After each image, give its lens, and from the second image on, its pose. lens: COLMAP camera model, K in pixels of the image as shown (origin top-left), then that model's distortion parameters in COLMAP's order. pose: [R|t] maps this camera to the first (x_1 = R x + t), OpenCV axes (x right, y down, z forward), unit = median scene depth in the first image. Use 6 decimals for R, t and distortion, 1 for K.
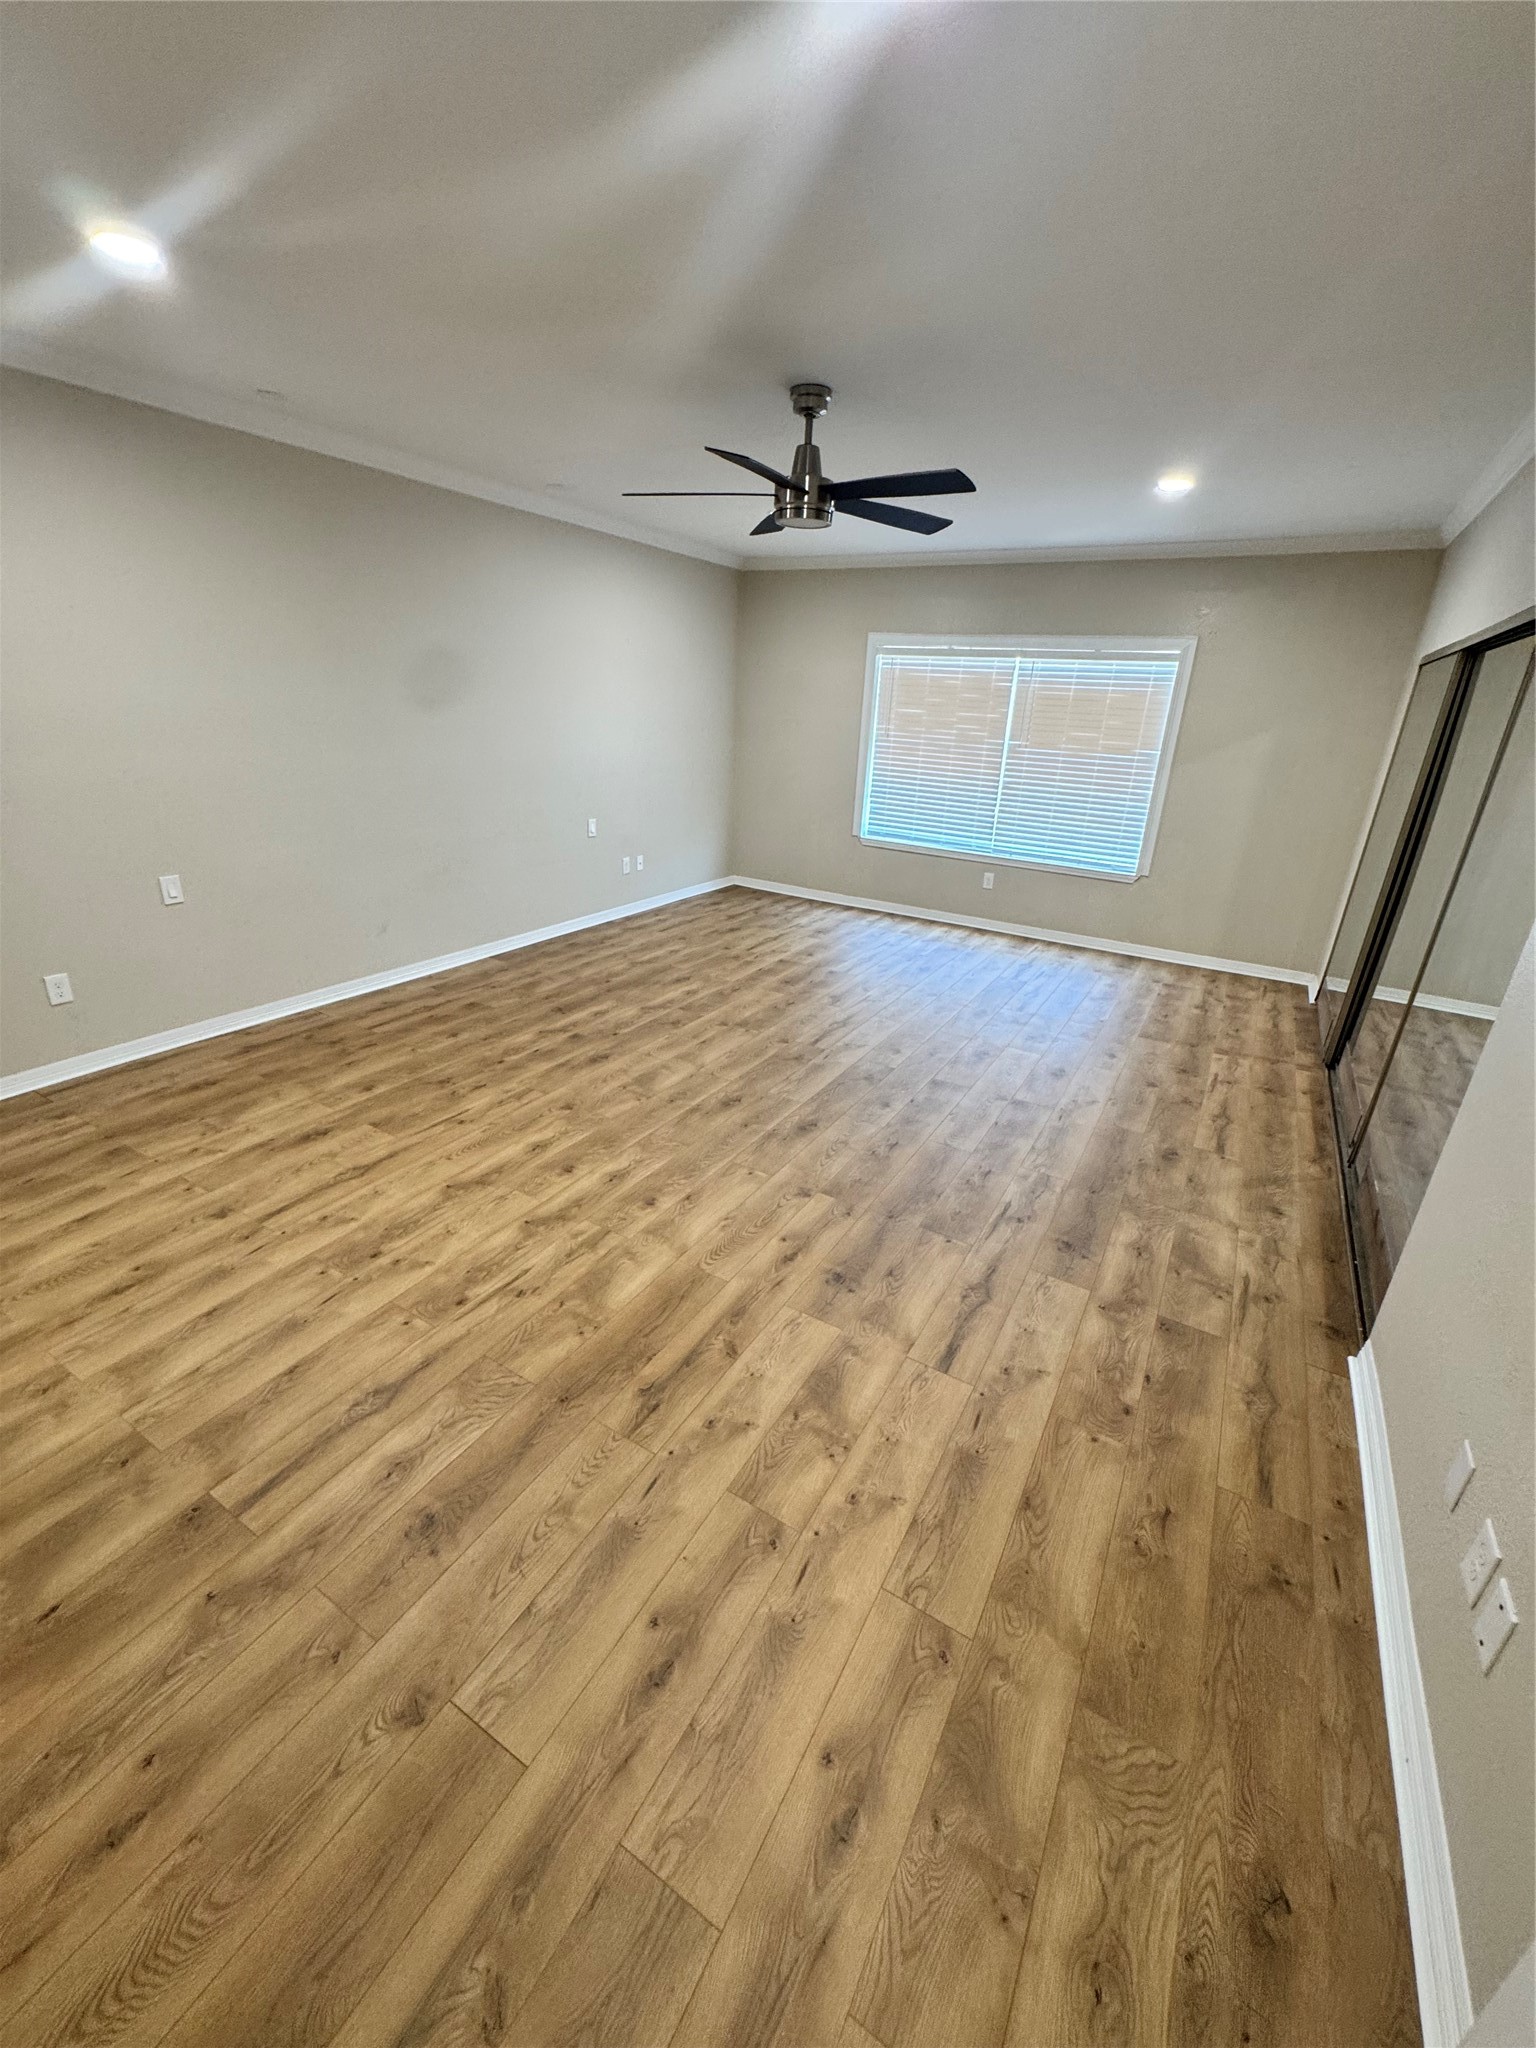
lens RADIAL K [[816.3, 0, 768.0], [0, 816.3, 1024.0], [0, 0, 1]] dist [-0.005010, 0.000477]
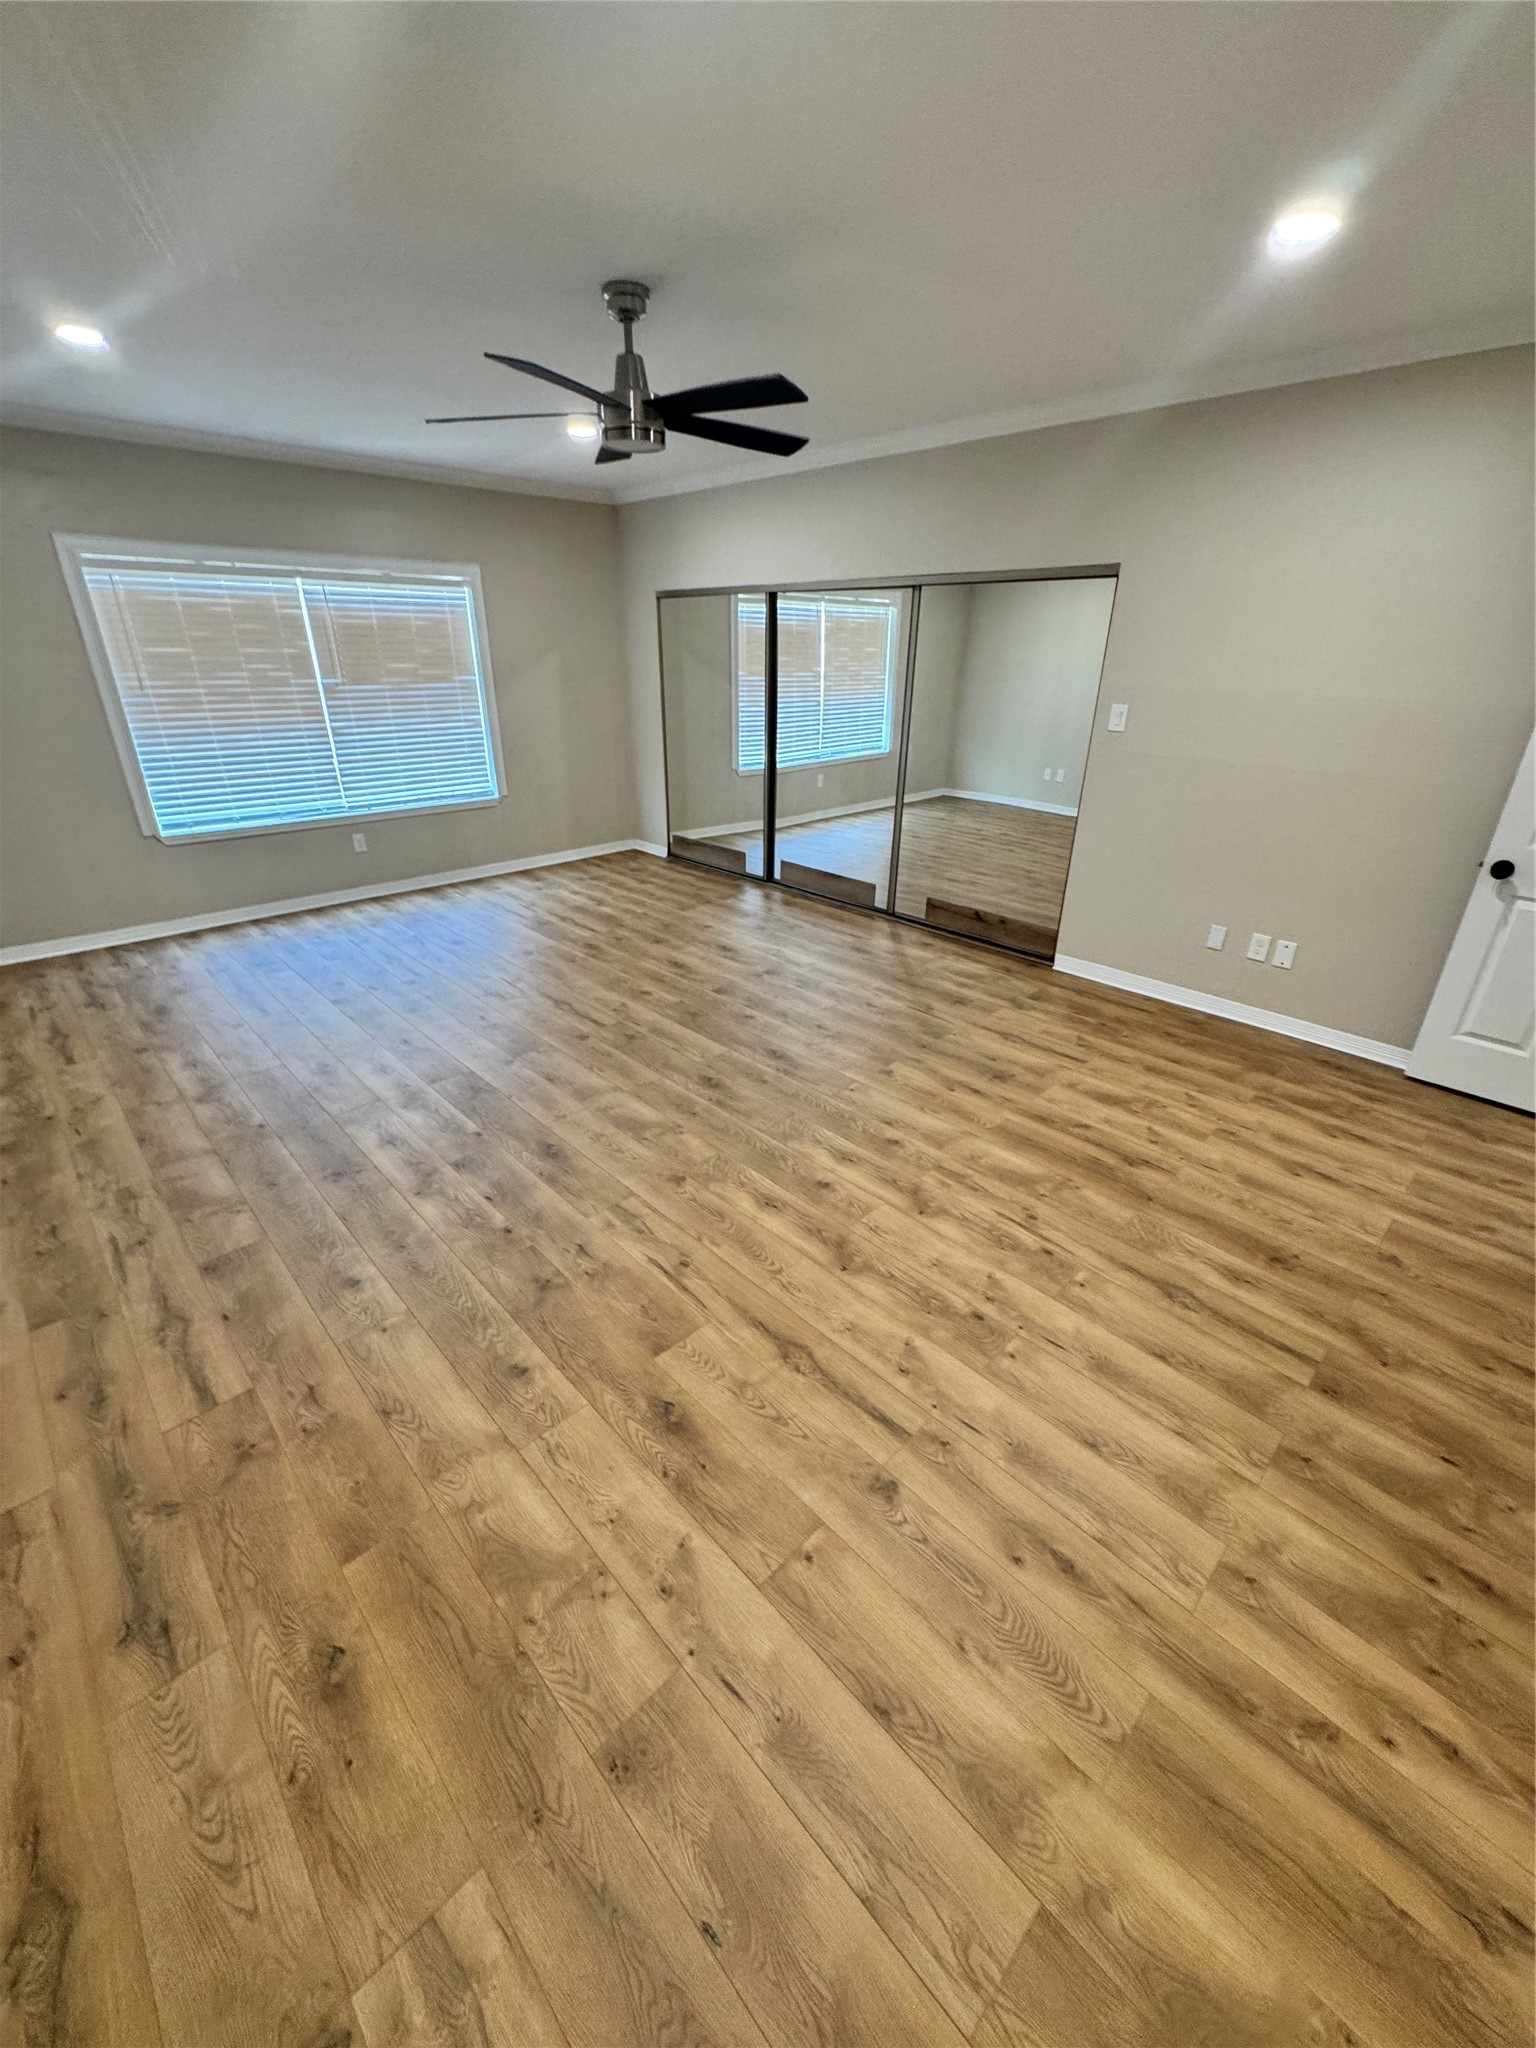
lens RADIAL K [[816.3, 0, 768.0], [0, 816.3, 1024.0], [0, 0, 1]] dist [-0.005010, 0.000477]
pose [[0.269349, -0.445162, 0.853980, -1.022516], [0.360517, 0.868882, 0.339221, -0.332080], [-0.893017, 0.216506, 0.394521, 0.692356]]
